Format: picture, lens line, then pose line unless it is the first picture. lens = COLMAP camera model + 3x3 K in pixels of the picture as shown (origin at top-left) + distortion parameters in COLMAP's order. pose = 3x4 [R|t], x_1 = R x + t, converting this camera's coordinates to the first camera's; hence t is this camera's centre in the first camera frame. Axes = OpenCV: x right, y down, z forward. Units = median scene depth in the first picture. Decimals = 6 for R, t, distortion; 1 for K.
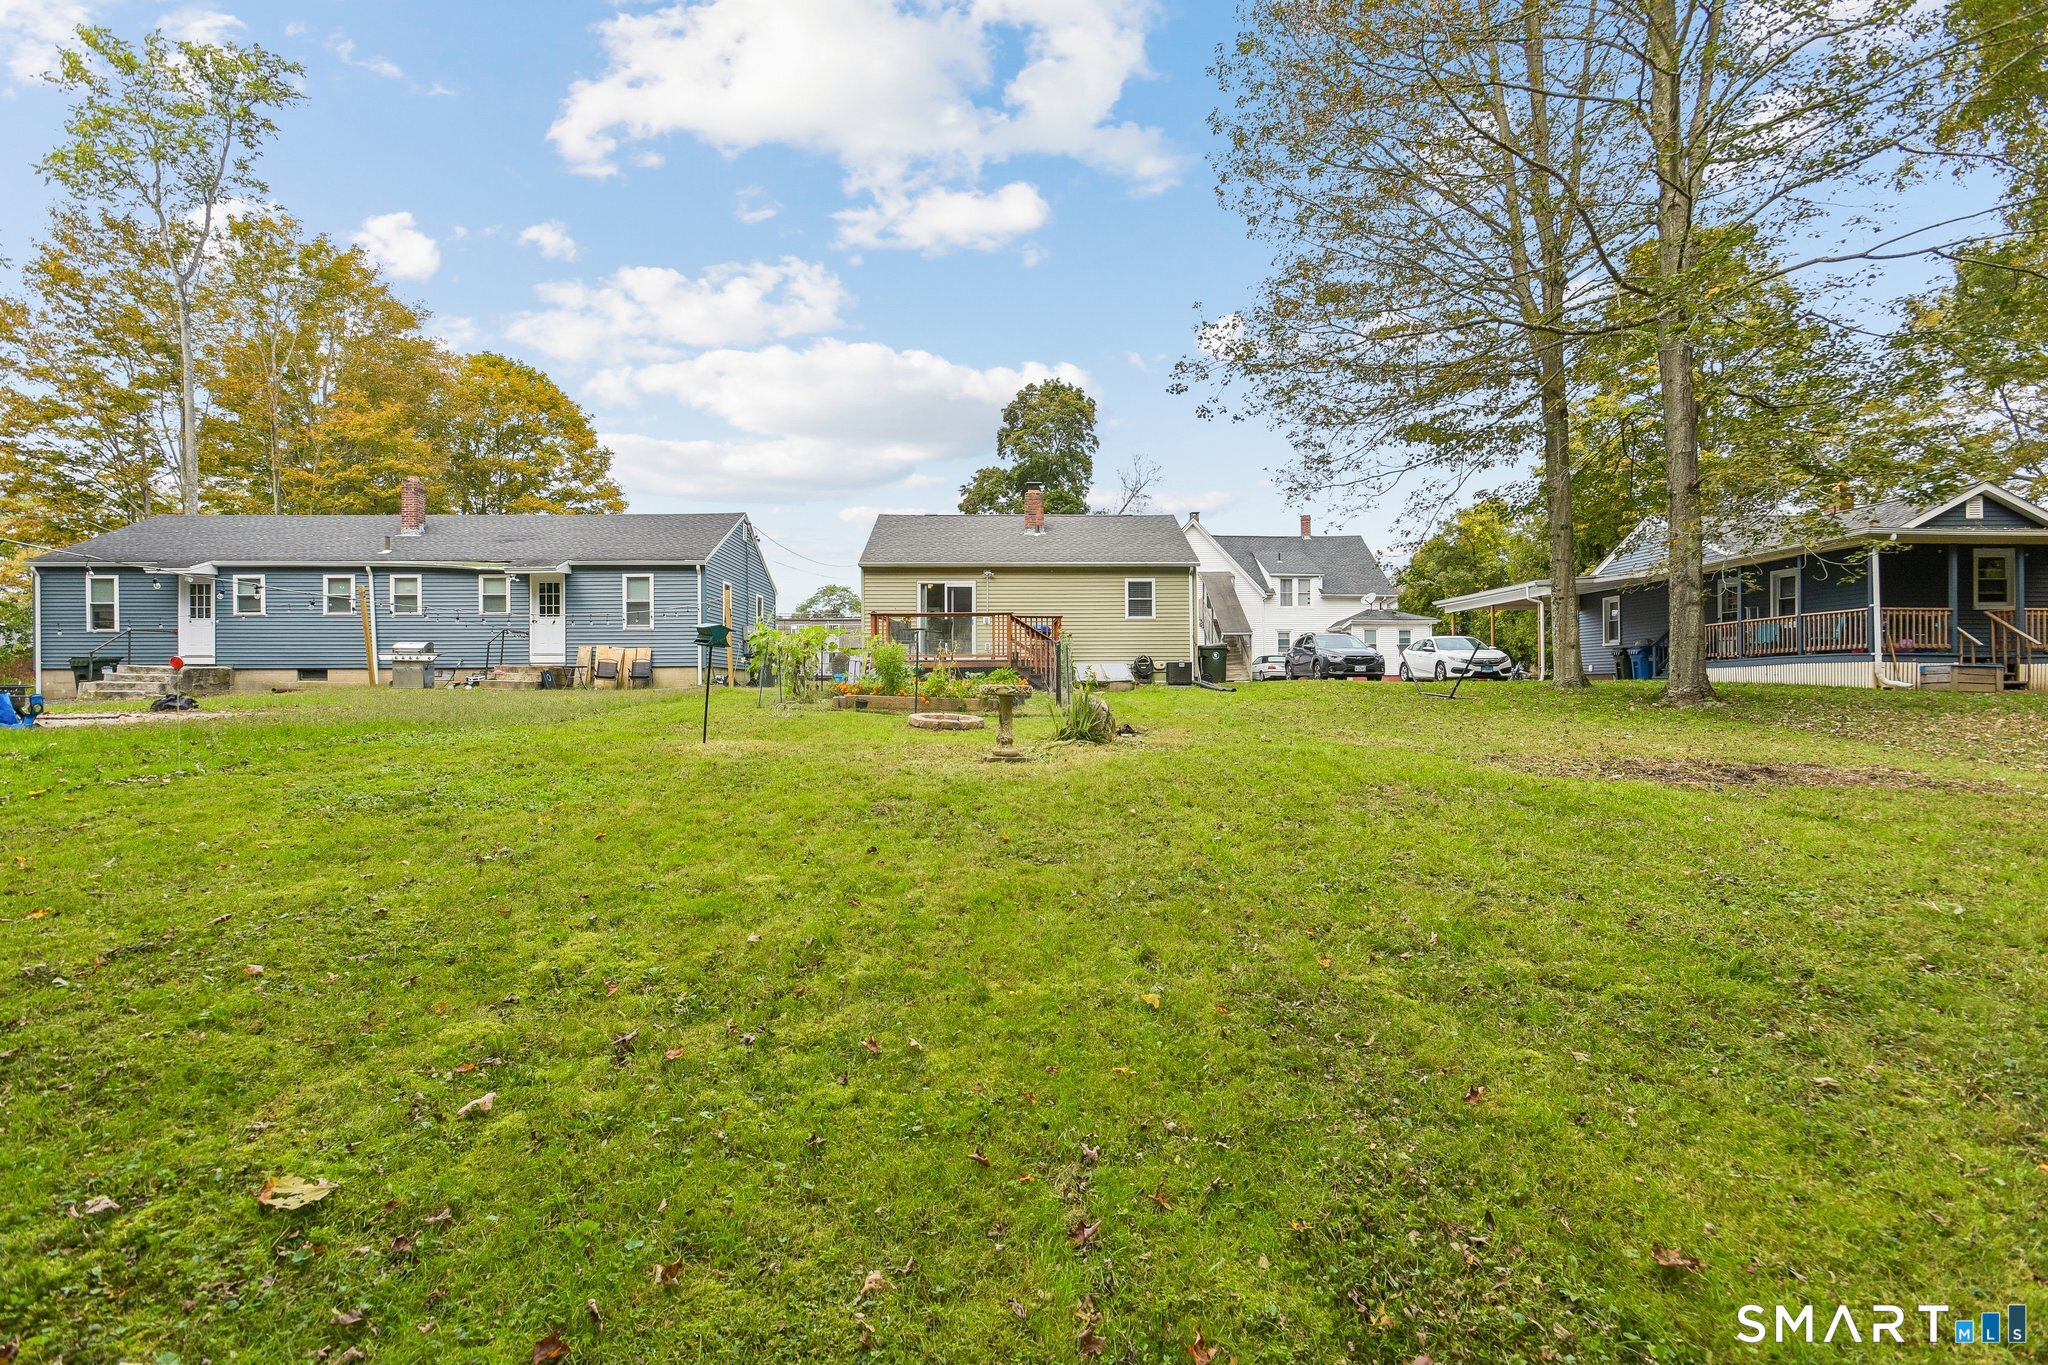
lens RADIAL K [[971.2, 0, 1024.0], [0, 971.2, 682.5], [0, 0, 1]] dist [-0.037323, 0.022387]
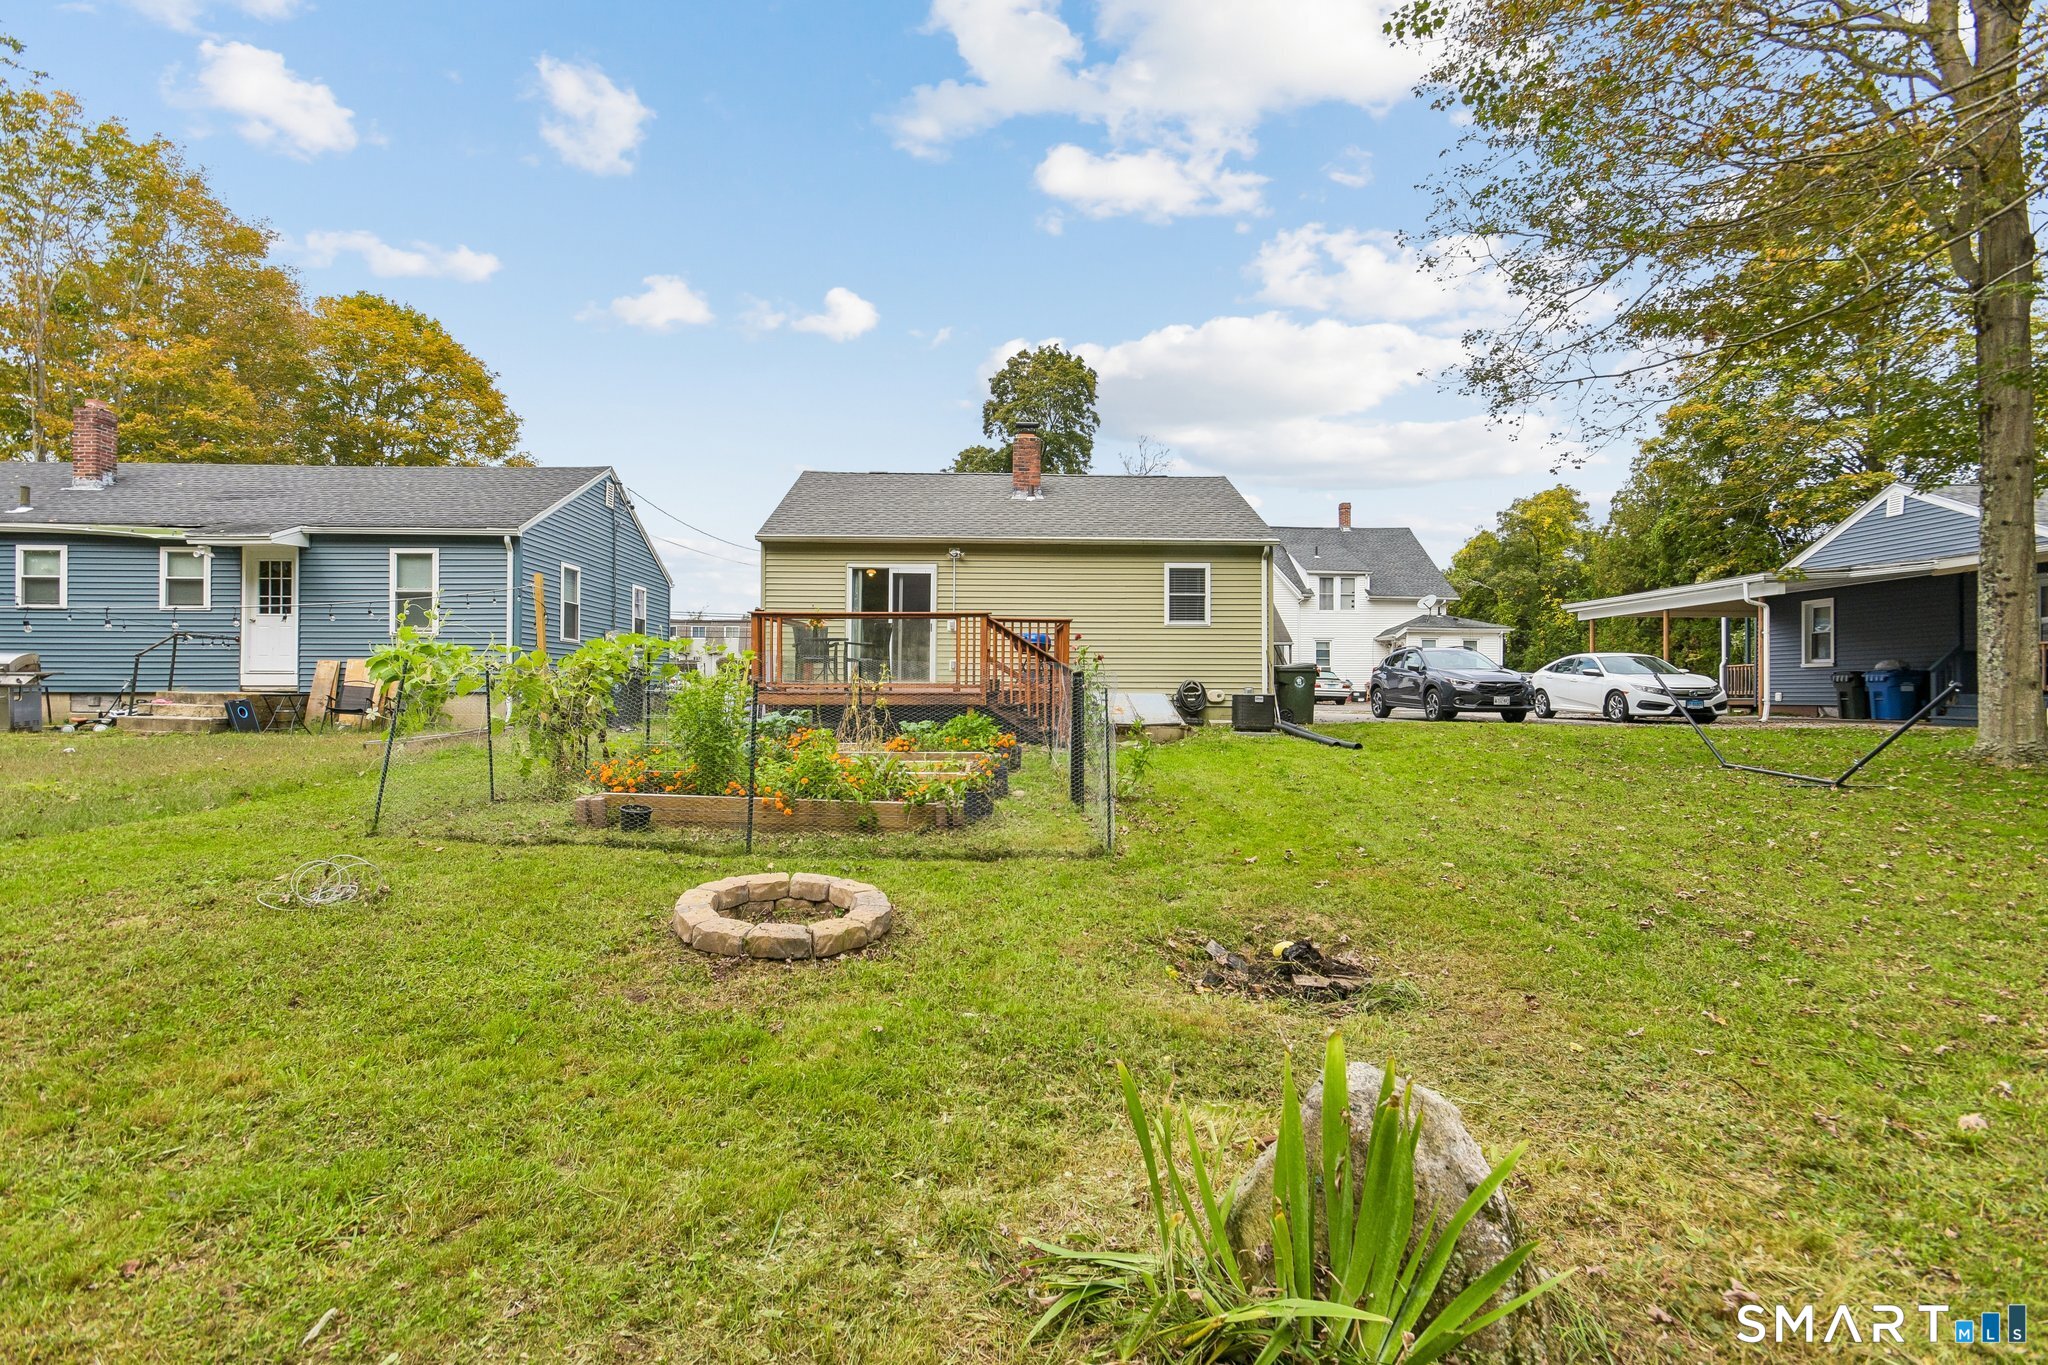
lens RADIAL K [[971.2, 0, 1024.0], [0, 971.2, 682.5], [0, 0, 1]] dist [-0.037323, 0.022387]
pose [[0.999902, 0.008218, 0.011358, 0.002074], [-0.008186, 0.999962, -0.002913, -0.022953], [-0.011381, 0.002820, 0.999931, 0.330960]]
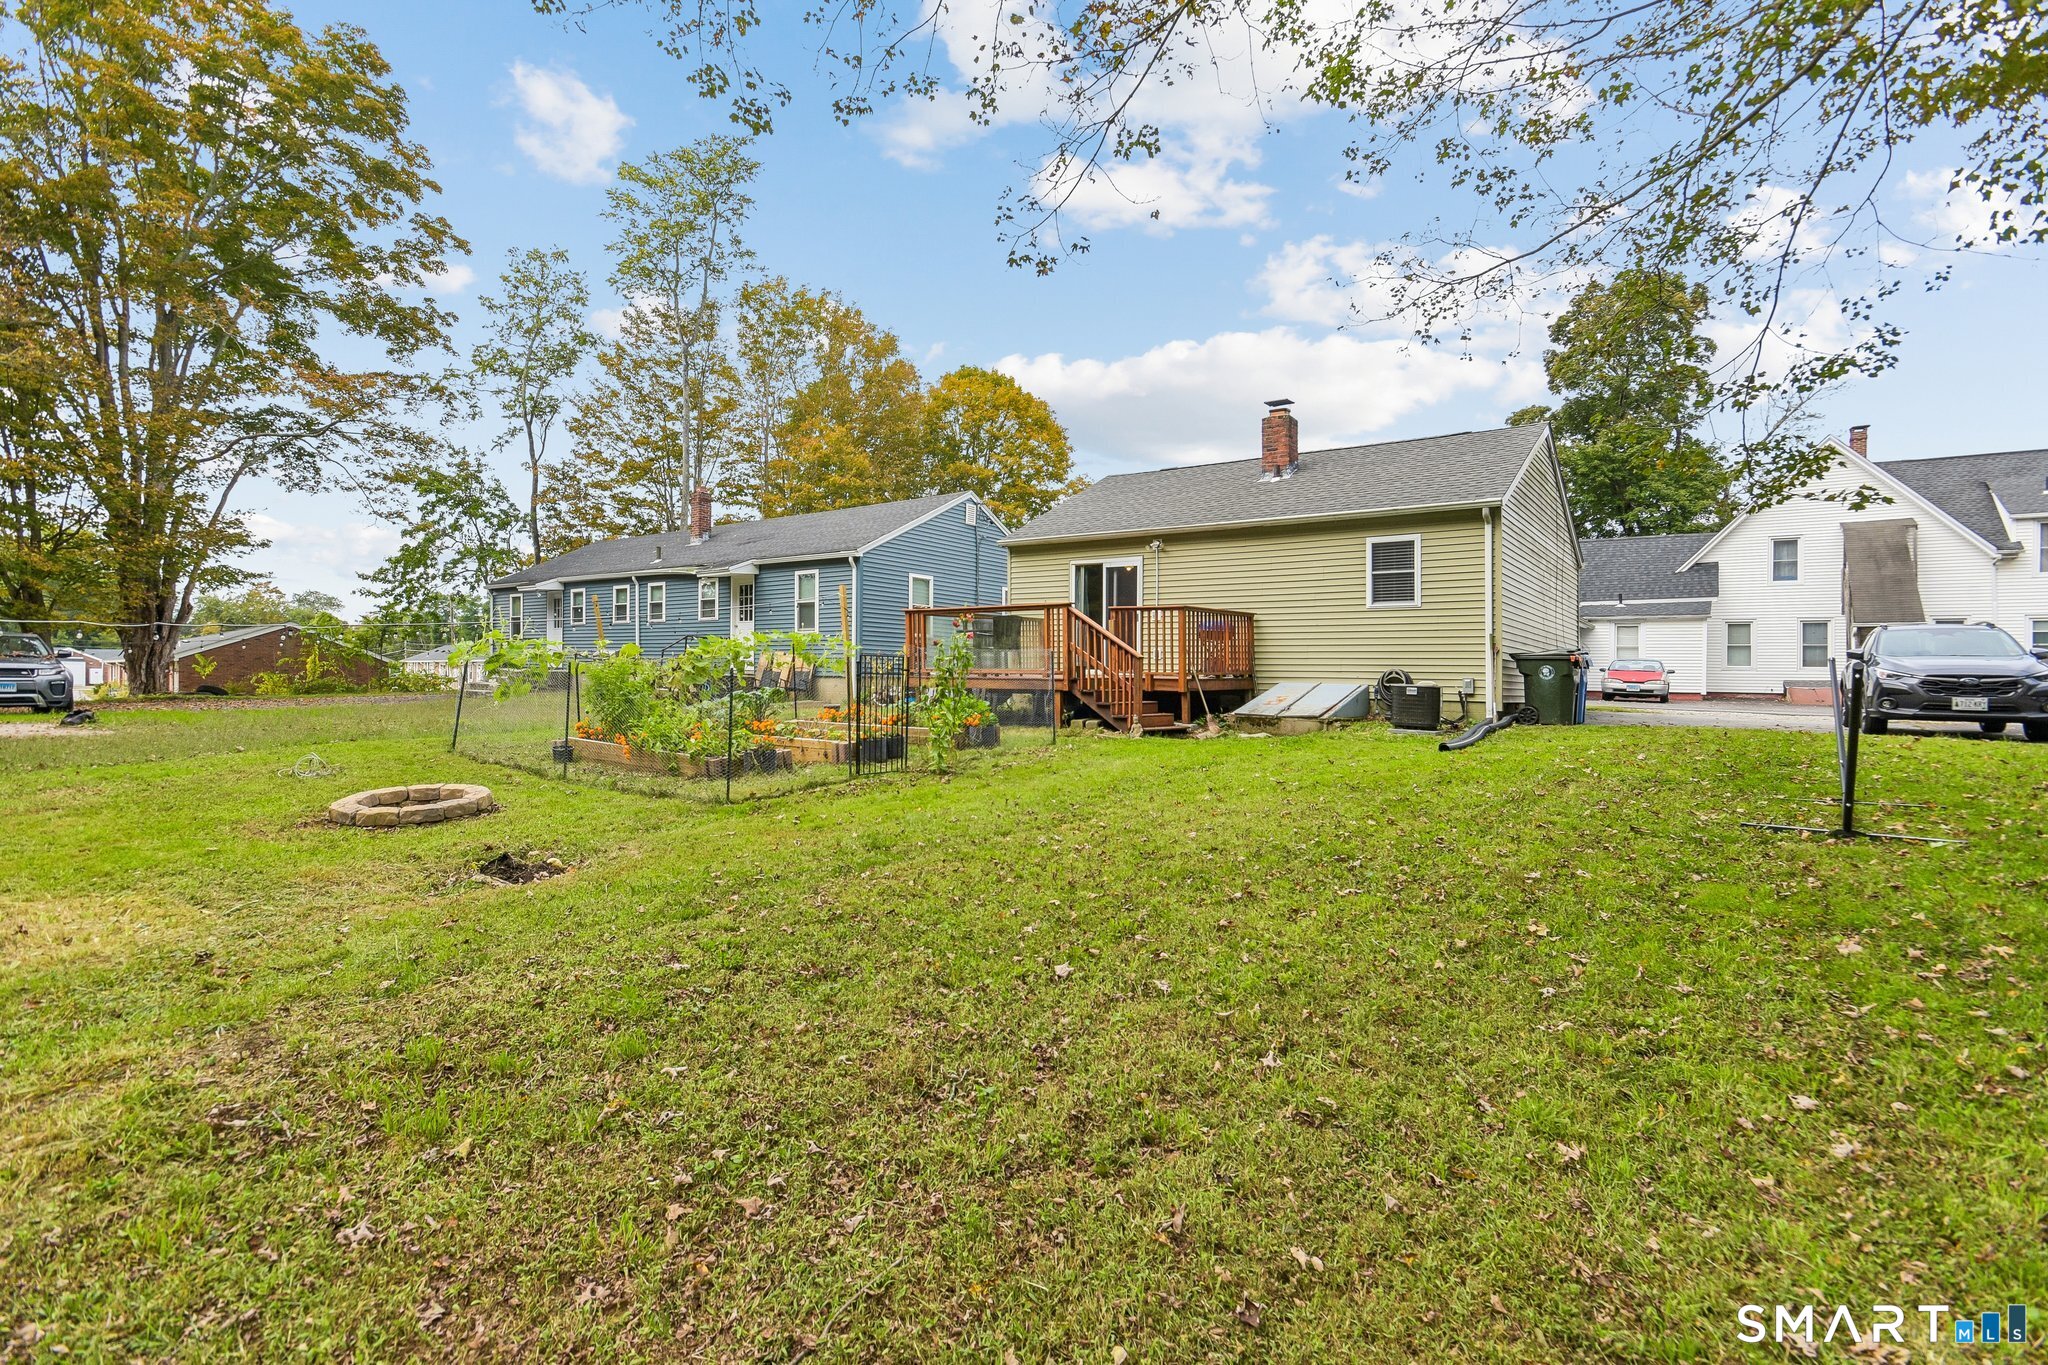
lens RADIAL K [[971.2, 0, 1024.0], [0, 971.2, 682.5], [0, 0, 1]] dist [-0.037323, 0.022387]
pose [[0.785311, 0.021342, -0.618734, 0.291053], [-0.017547, 0.999771, 0.012215, -0.023013], [0.618853, 0.001265, 0.785506, 0.399850]]
